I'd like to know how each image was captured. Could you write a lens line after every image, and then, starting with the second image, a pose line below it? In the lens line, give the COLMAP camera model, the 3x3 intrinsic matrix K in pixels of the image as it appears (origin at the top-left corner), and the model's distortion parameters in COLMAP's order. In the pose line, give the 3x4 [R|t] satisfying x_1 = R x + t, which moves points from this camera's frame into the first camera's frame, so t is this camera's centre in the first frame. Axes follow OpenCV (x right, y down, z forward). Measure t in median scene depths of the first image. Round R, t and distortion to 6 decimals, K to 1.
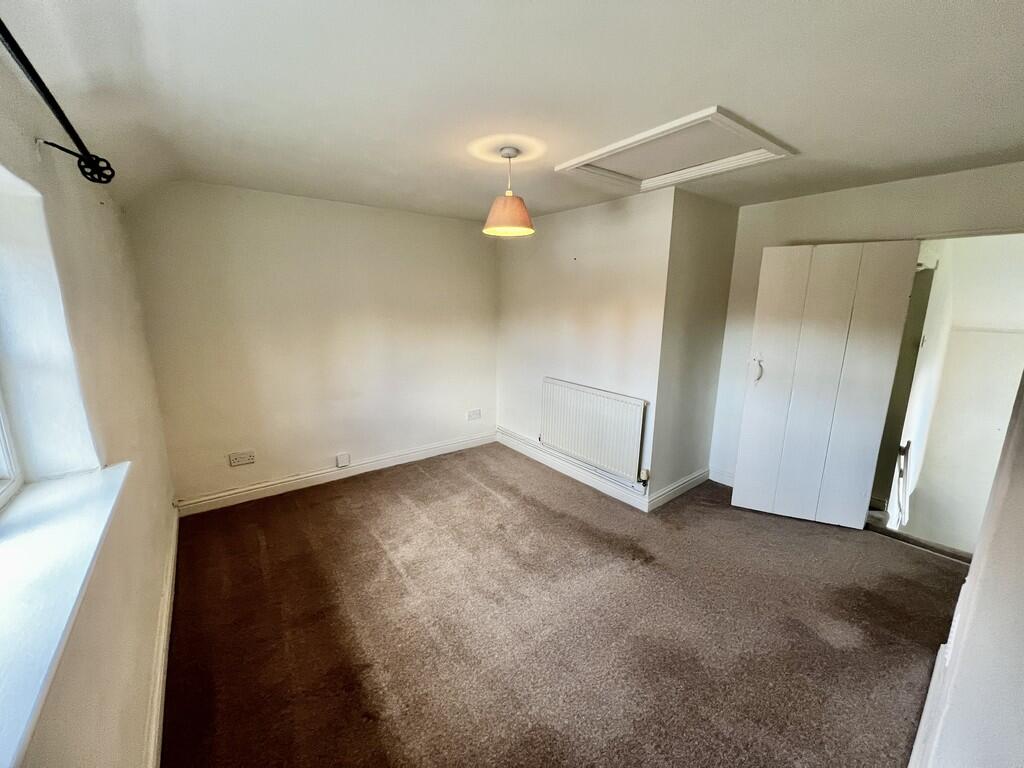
lens RADIAL K [[406.8, 0, 512.0], [0, 406.8, 384.0], [0, 0, 1]] dist [0.000294, 0.000051]
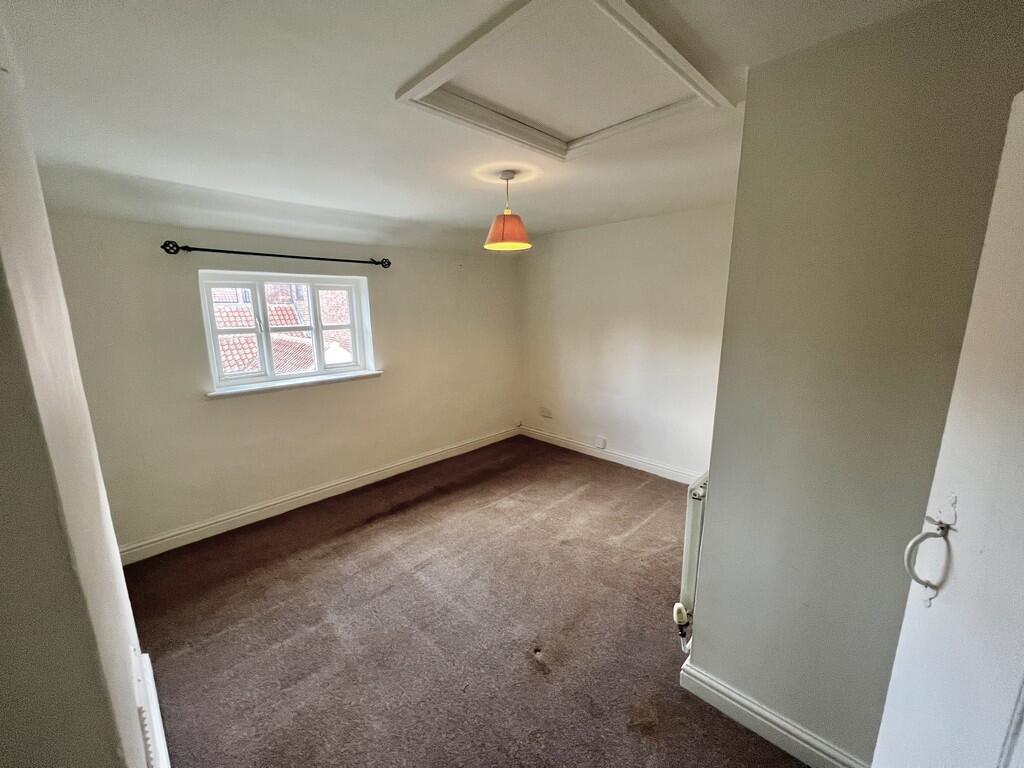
lens RADIAL K [[406.8, 0, 512.0], [0, 406.8, 384.0], [0, 0, 1]] dist [0.000294, 0.000051]
pose [[0.128751, 0.176781, -0.975793, 0.858639], [-0.187165, 0.970630, 0.151150, -0.139301], [0.973854, 0.163174, 0.158057, 0.685095]]
